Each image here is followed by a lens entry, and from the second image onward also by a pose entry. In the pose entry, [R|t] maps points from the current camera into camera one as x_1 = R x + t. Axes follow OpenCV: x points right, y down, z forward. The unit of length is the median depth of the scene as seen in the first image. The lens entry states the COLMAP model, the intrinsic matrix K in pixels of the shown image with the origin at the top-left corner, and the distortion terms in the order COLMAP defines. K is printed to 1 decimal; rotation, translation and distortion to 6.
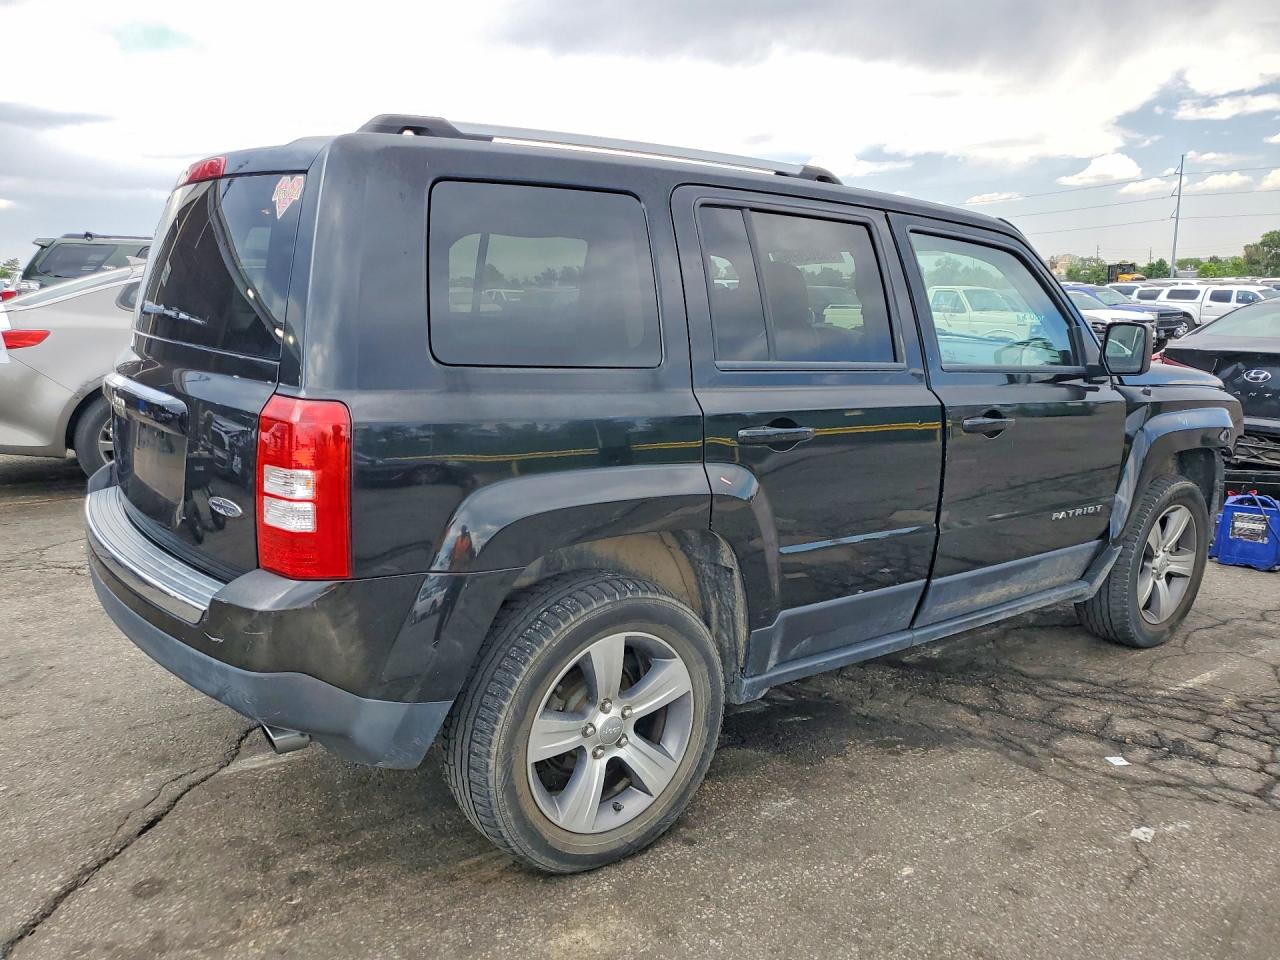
lens RADIAL K [[1008.6, 0, 634.0], [0, 1008.6, 474.1], [0, 0, 1]] dist [-0.001475, 0.009327]
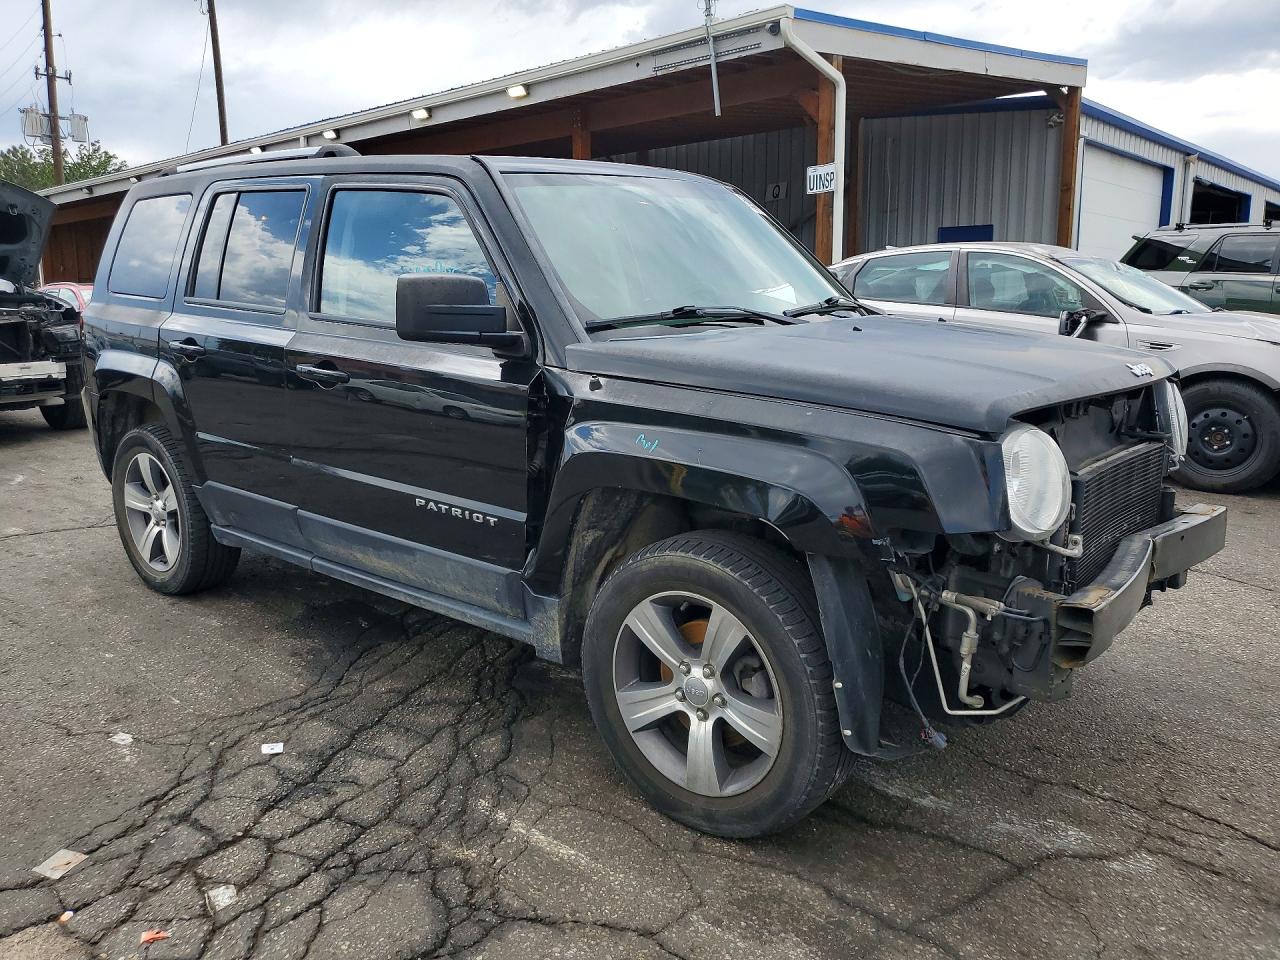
lens RADIAL K [[1008.6, 0, 634.0], [0, 1008.6, 474.1], [0, 0, 1]] dist [-0.001475, 0.009327]
pose [[0.223606, 0.191571, -0.955668, 1.283724], [-0.169429, 0.973207, 0.155444, -0.157983], [0.959841, 0.127160, 0.250072, 0.954979]]
